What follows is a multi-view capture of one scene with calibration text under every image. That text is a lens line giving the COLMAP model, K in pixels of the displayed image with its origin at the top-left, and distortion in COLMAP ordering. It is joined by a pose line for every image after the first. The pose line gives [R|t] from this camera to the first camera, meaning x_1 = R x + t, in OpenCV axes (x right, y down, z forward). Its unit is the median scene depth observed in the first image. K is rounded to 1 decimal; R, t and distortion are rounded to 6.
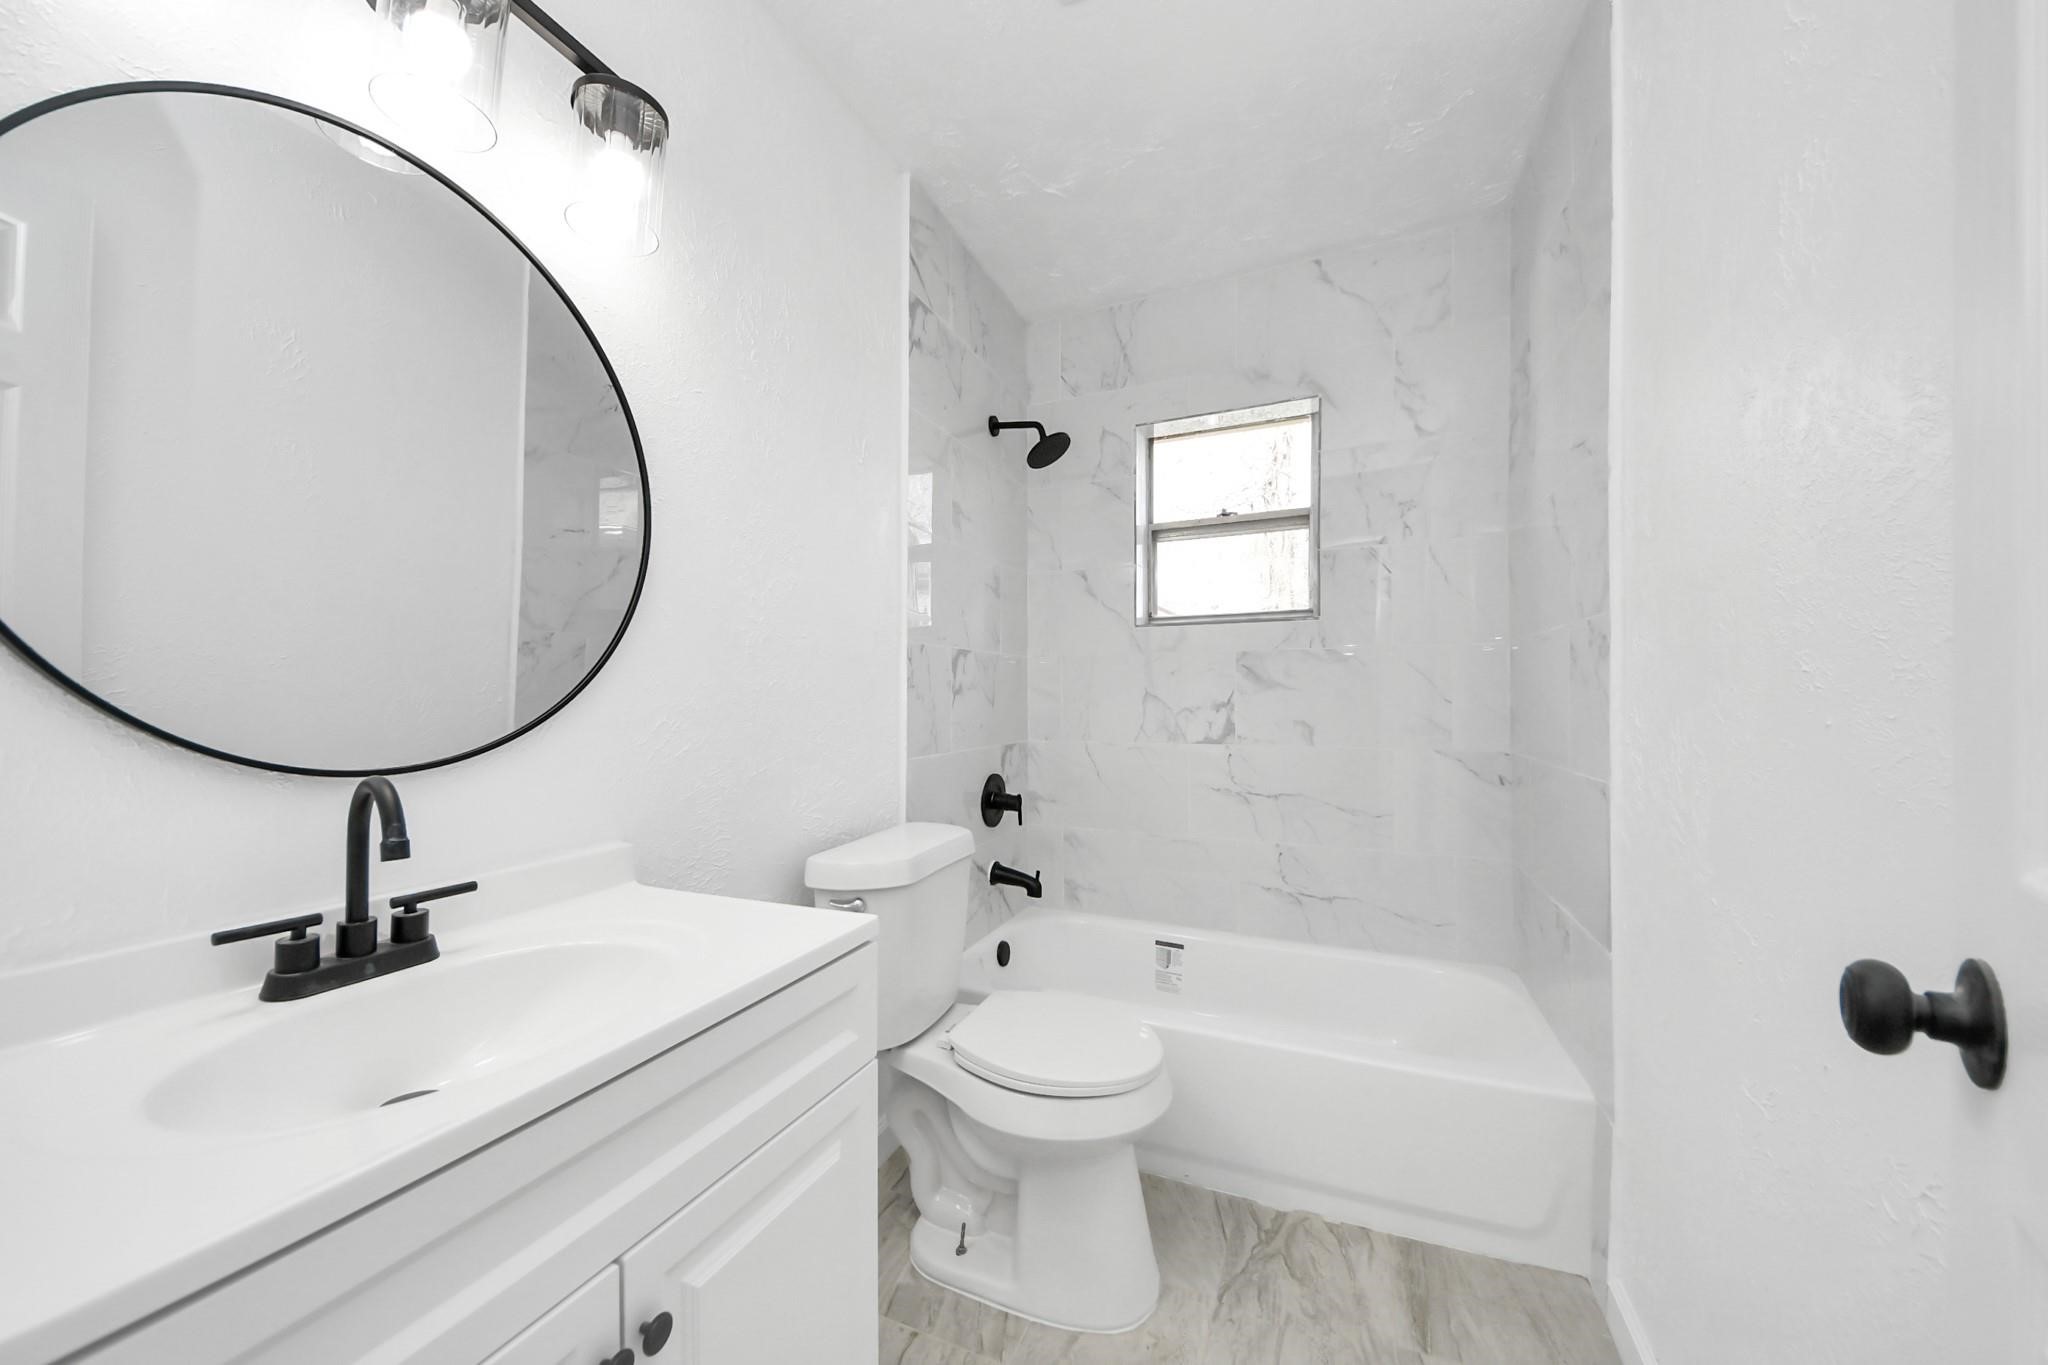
lens RADIAL K [[744.2, 0, 1029.8], [0, 744.2, 689.0], [0, 0, 1]] dist [0.019227, -0.007540]
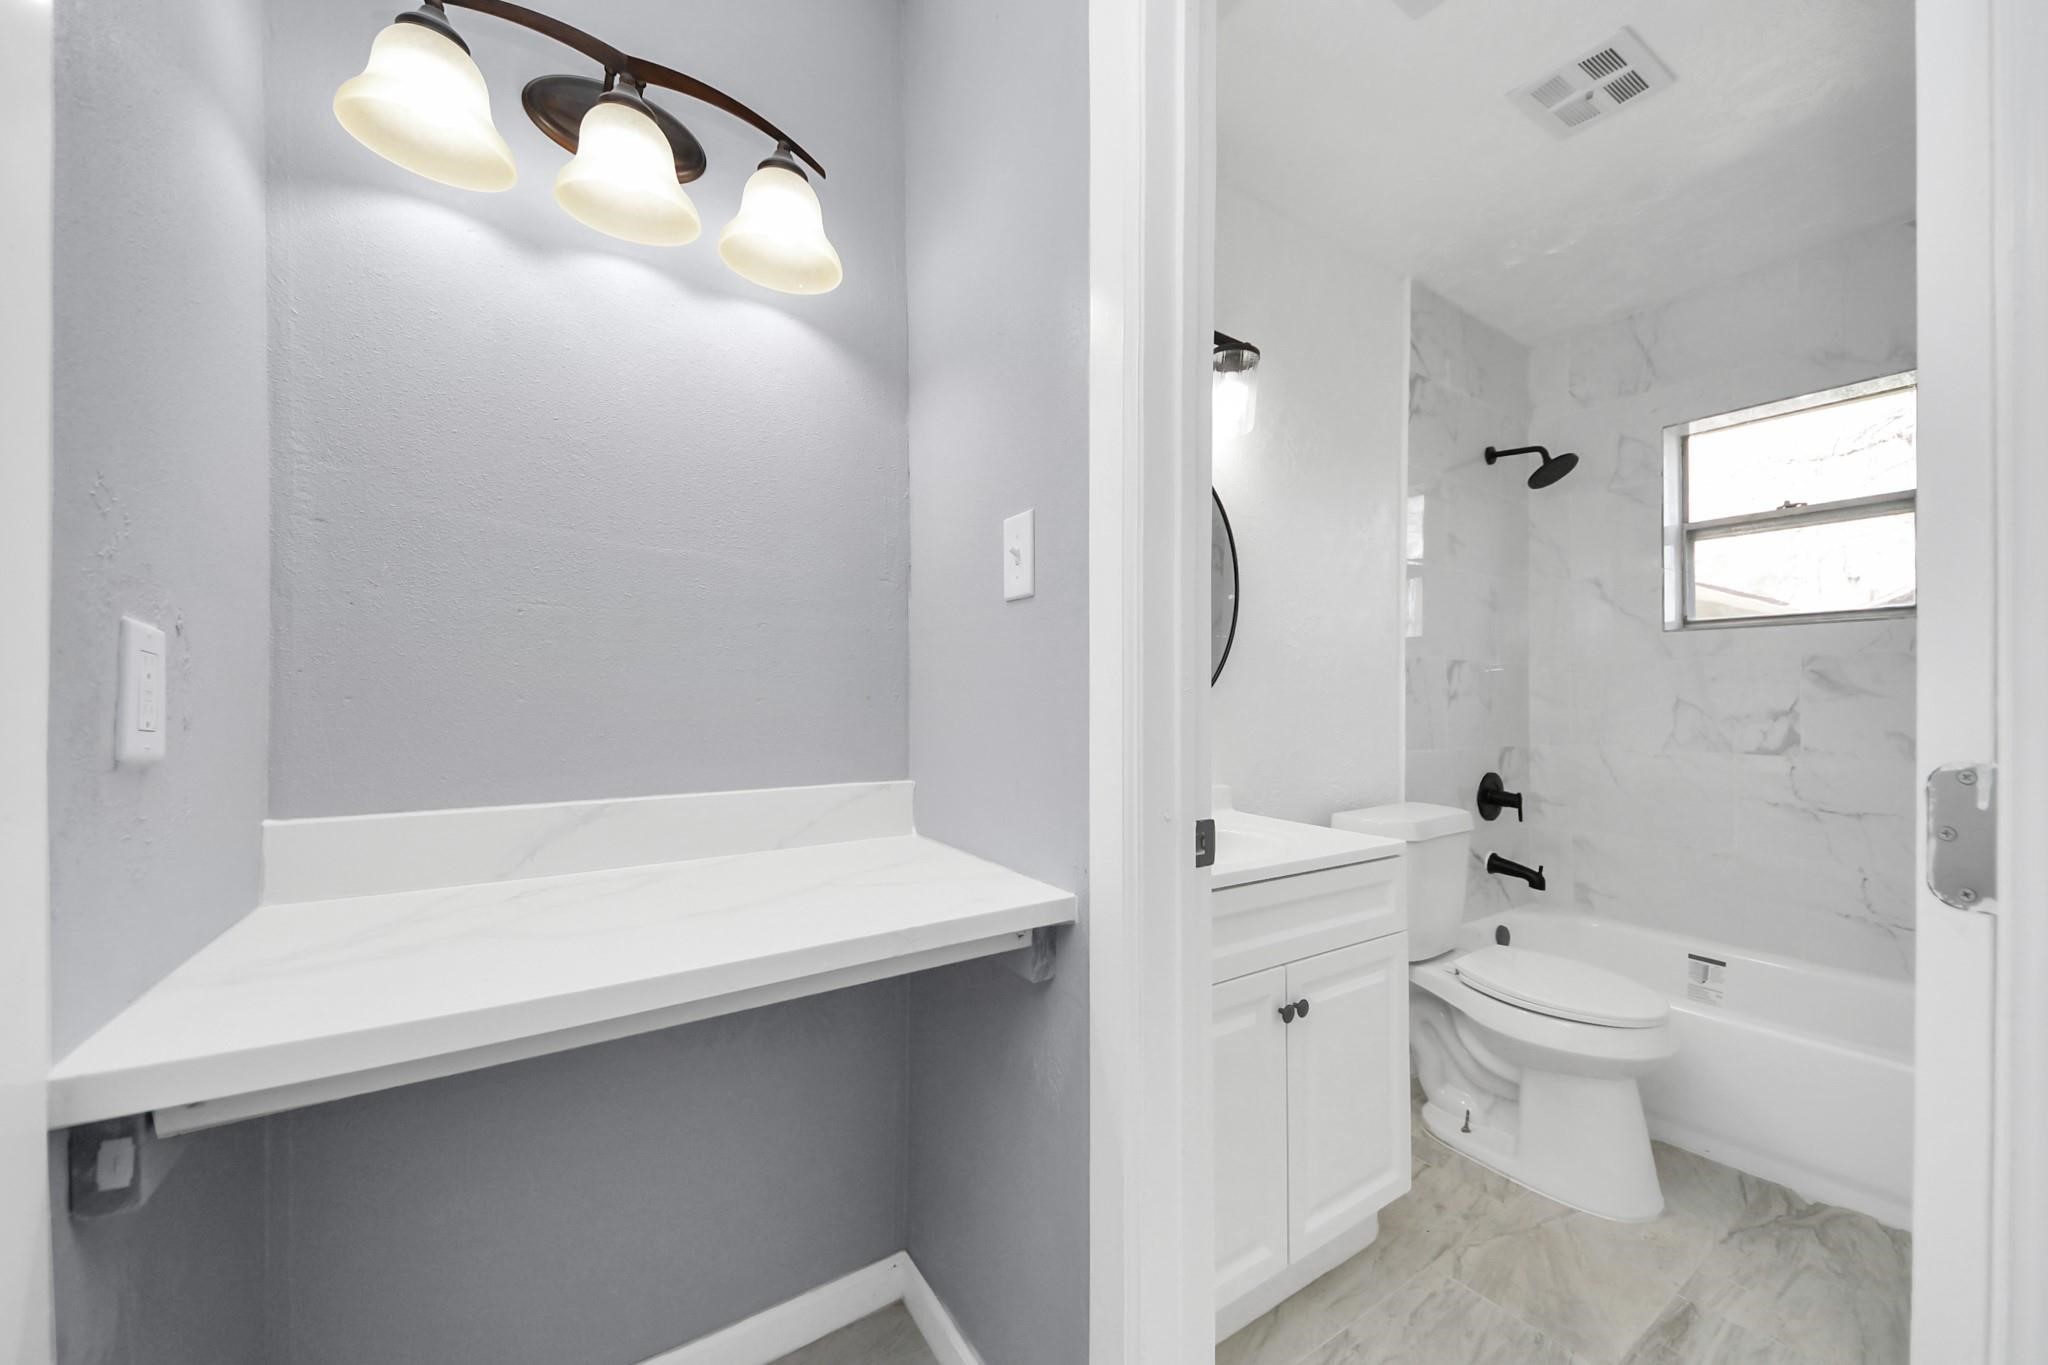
lens RADIAL K [[744.2, 0, 1026.6], [0, 744.2, 684.0], [0, 0, 1]] dist [0.019227, -0.007540]
pose [[0.825005, -0.002526, -0.565120, 0.011511], [-0.002197, 0.999968, -0.007677, -0.006576], [0.565121, 0.007575, 0.824973, -0.314761]]
